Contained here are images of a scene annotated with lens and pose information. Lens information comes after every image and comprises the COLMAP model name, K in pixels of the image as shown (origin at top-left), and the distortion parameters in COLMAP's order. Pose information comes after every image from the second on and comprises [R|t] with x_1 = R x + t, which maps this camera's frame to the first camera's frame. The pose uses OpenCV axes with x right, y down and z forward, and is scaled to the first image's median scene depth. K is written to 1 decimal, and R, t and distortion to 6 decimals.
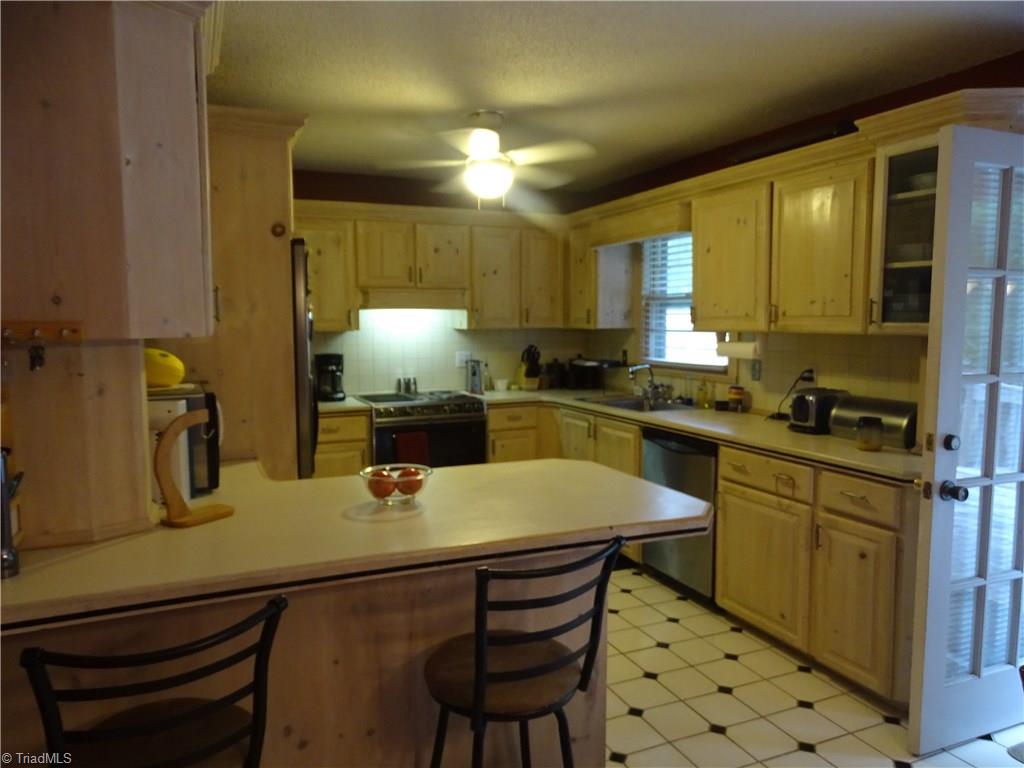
lens RADIAL K [[721.4, 0, 510.0], [0, 721.4, 386.4], [0, 0, 1]] dist [0.003615, -0.003895]
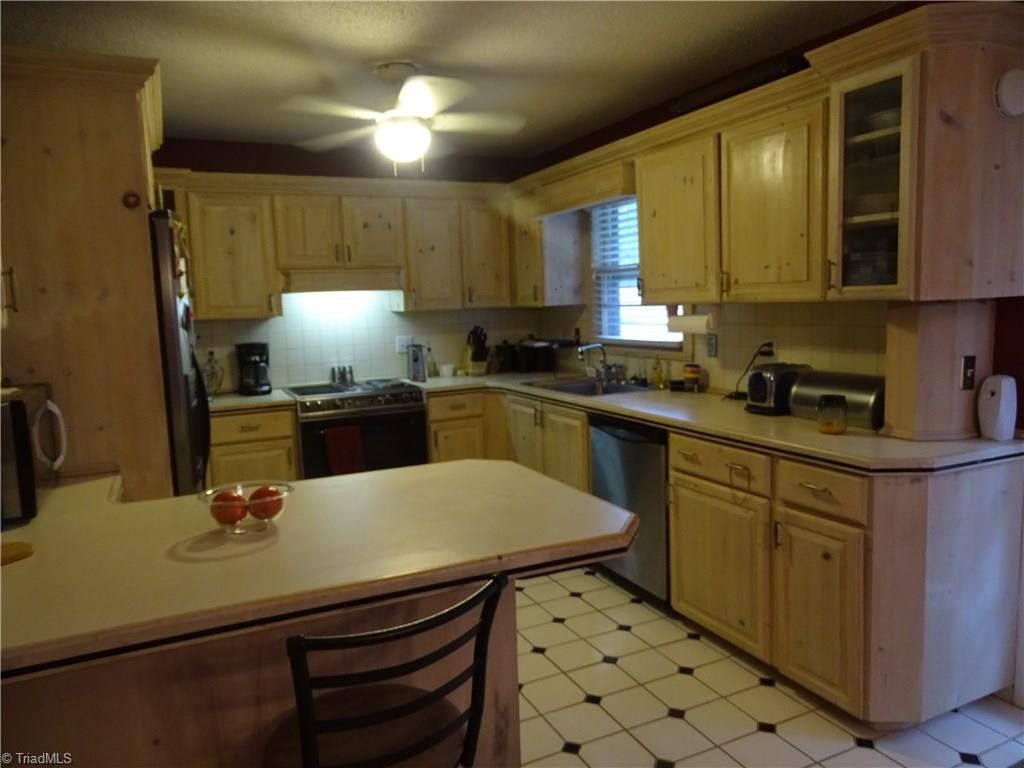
lens RADIAL K [[726.0, 0, 512.0], [0, 726.0, 384.0], [0, 0, 1]] dist [0.002775, 0.001783]
pose [[0.998857, -0.036761, 0.030541, 0.057674], [0.036069, 0.999086, 0.022926, -0.004075], [-0.031356, -0.021798, 0.999271, 0.089738]]
